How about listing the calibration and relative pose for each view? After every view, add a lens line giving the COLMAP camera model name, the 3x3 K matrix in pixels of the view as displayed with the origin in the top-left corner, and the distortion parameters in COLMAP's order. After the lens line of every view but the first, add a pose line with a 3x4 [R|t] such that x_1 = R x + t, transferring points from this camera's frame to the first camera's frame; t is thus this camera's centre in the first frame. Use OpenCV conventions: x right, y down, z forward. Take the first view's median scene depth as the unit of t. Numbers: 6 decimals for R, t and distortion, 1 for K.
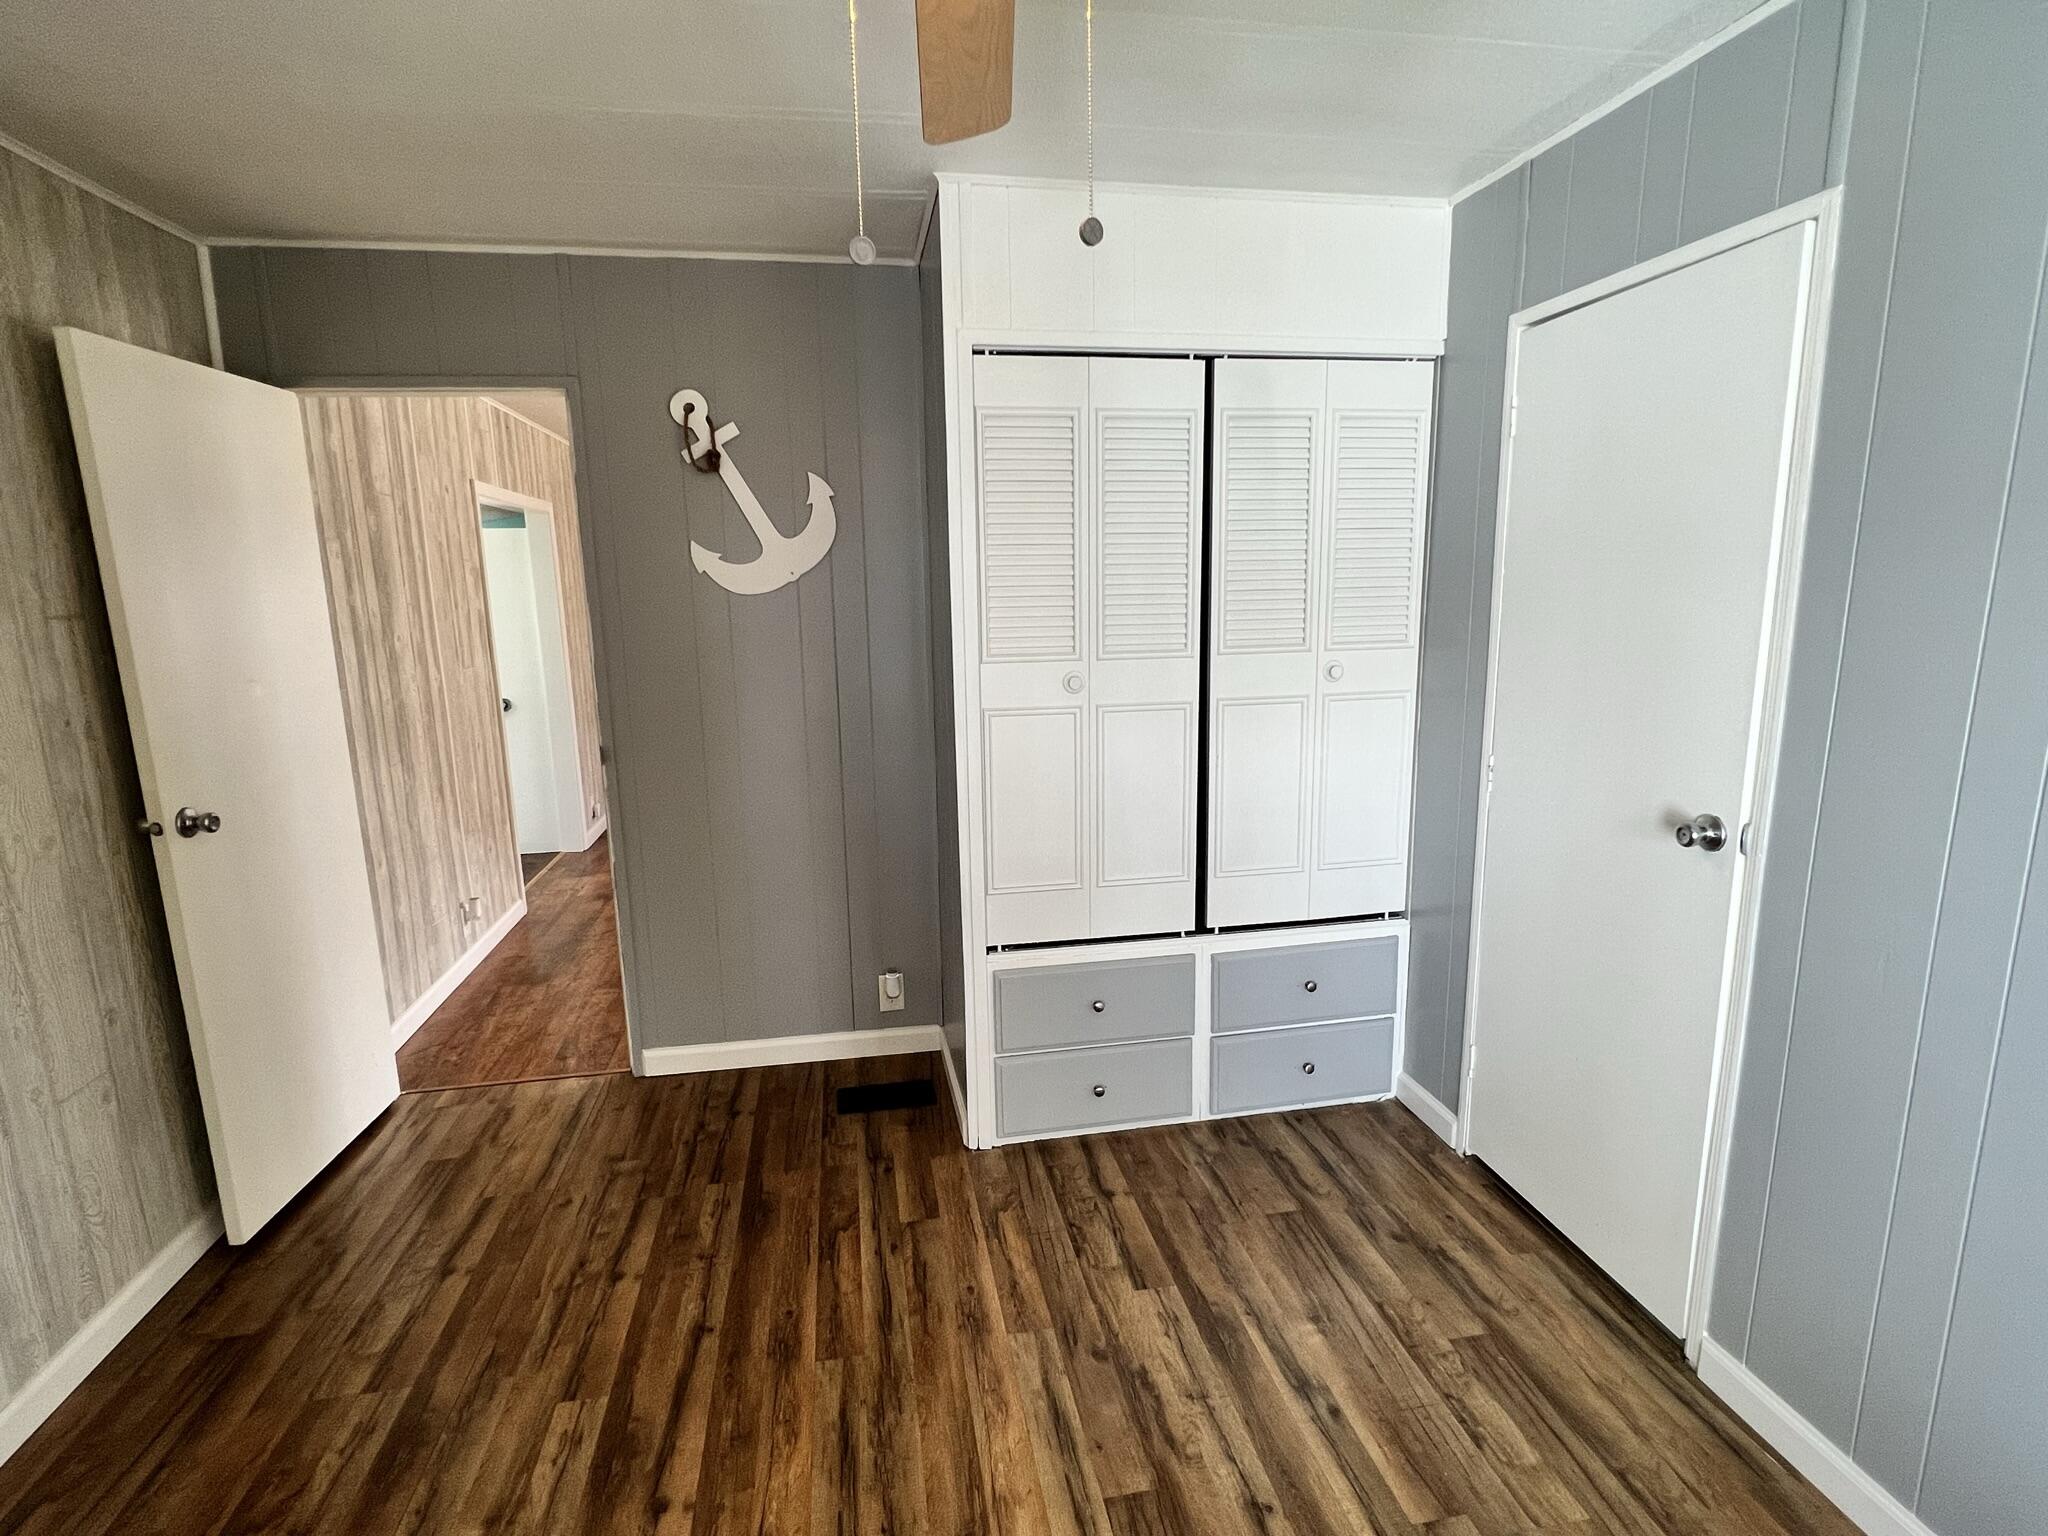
lens RADIAL K [[1017.2, 0, 1023.2], [0, 1017.2, 771.6], [0, 0, 1]] dist [-0.002056, -0.000920]
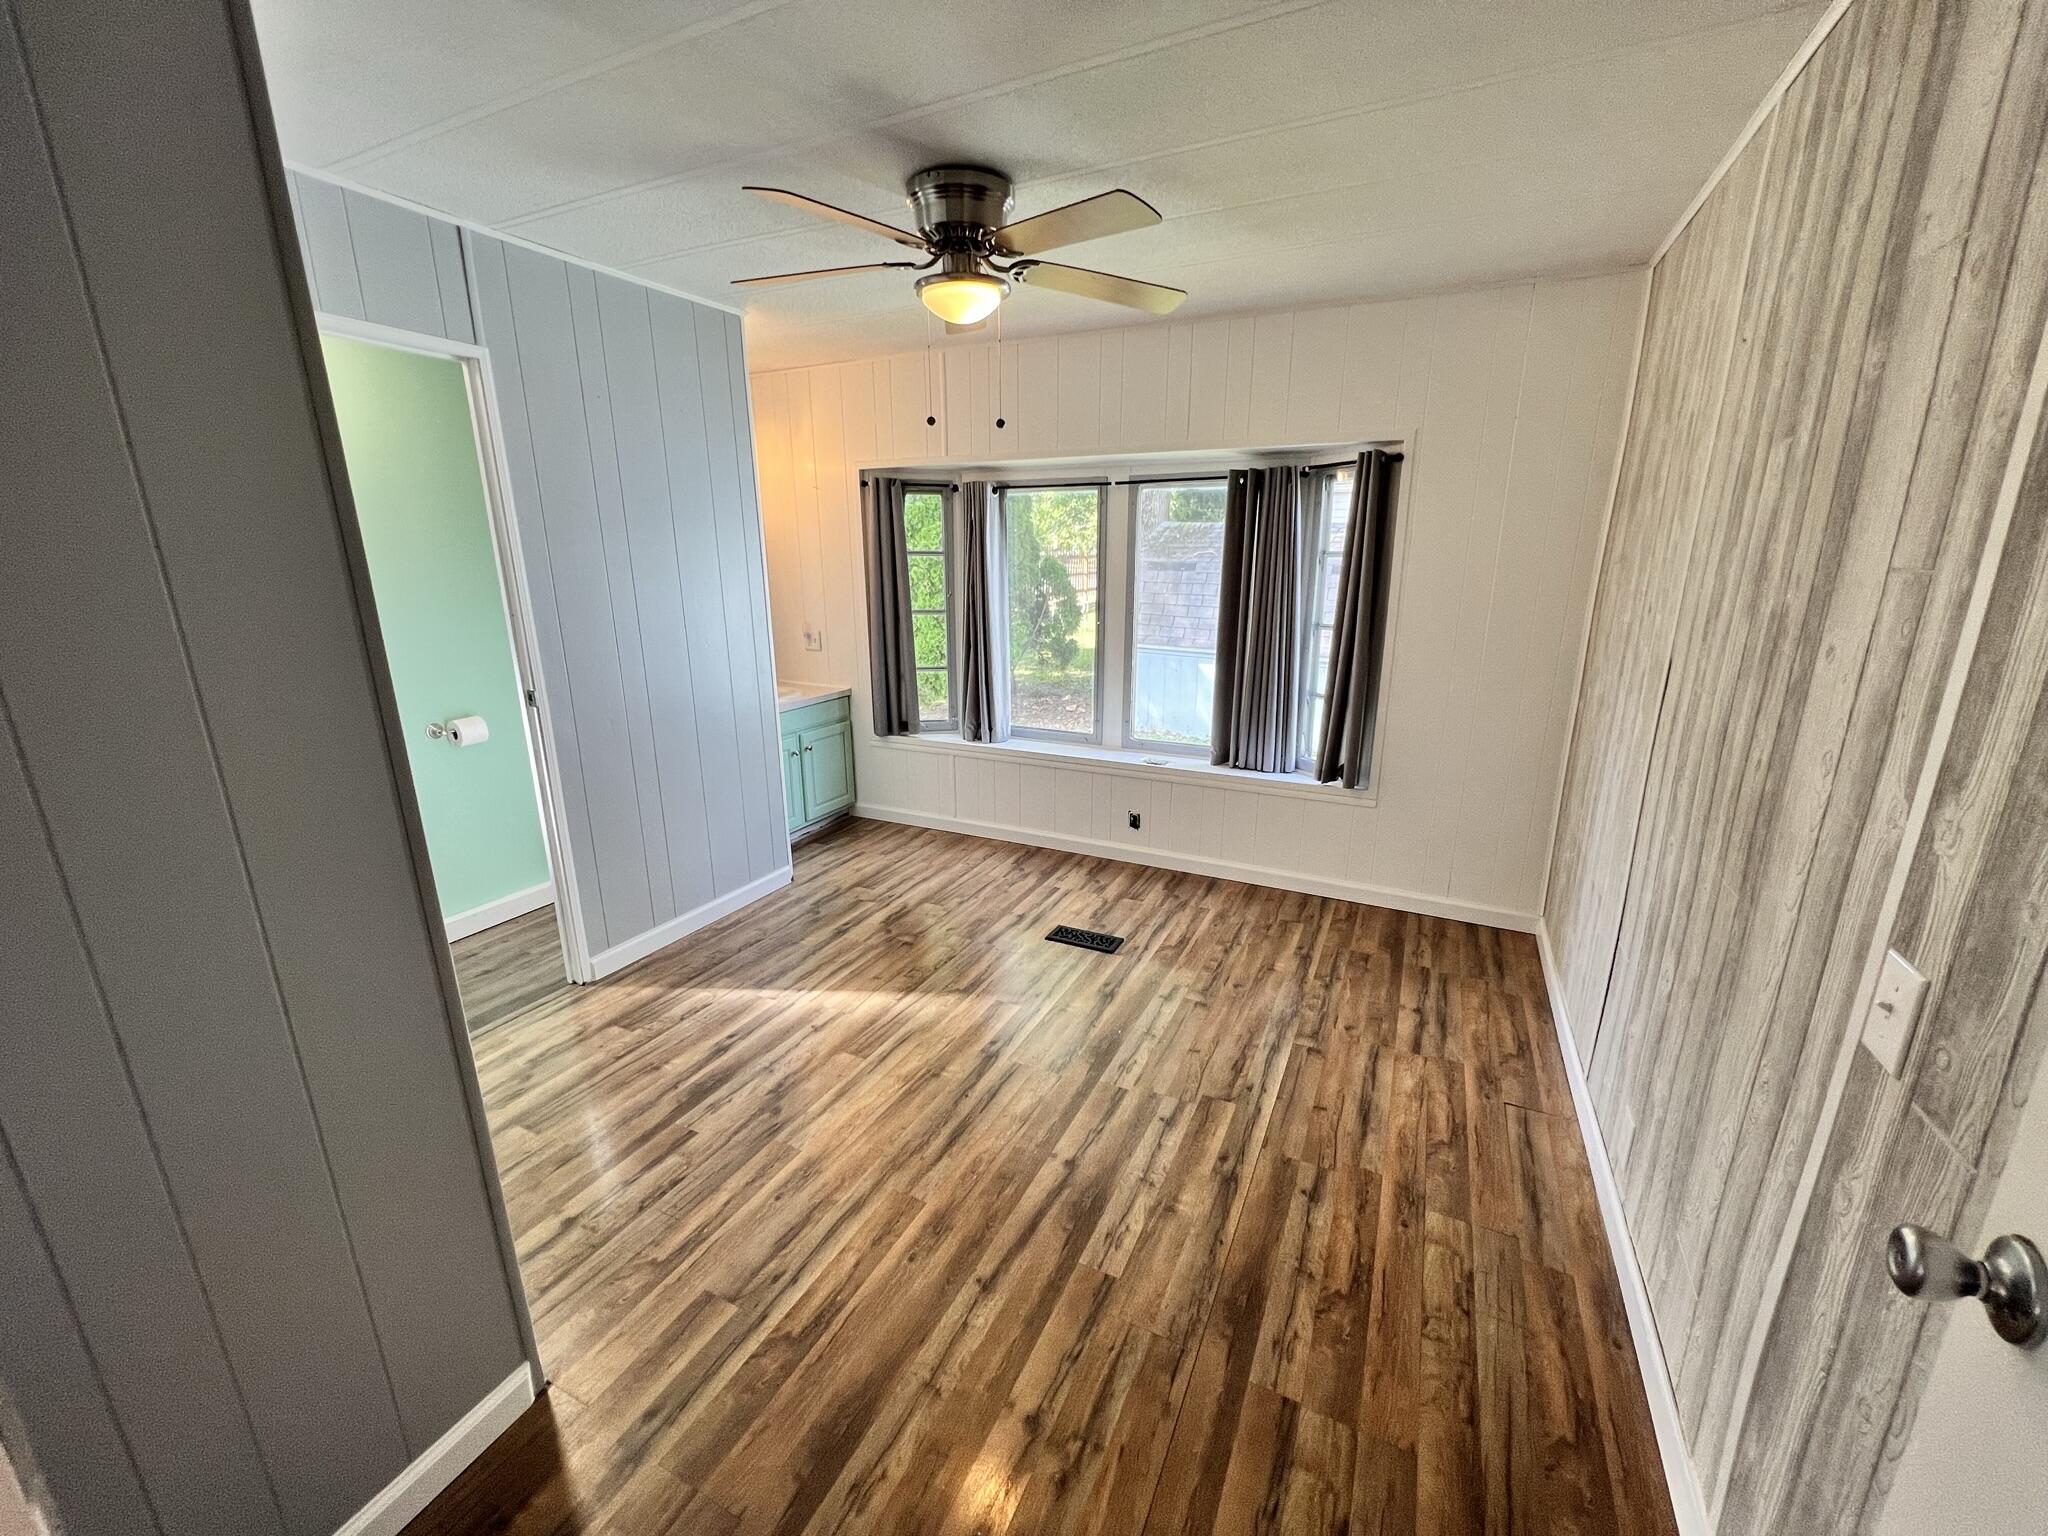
lens RADIAL K [[821.4, 0, 1021.6], [0, 821.4, 772.2], [0, 0, 1]] dist [-0.001821, 0.000266]
pose [[-0.803781, -0.129847, 0.580583, -0.780830], [0.131270, 0.913130, 0.385957, -0.239918], [-0.580263, 0.386437, -0.716911, 1.414577]]
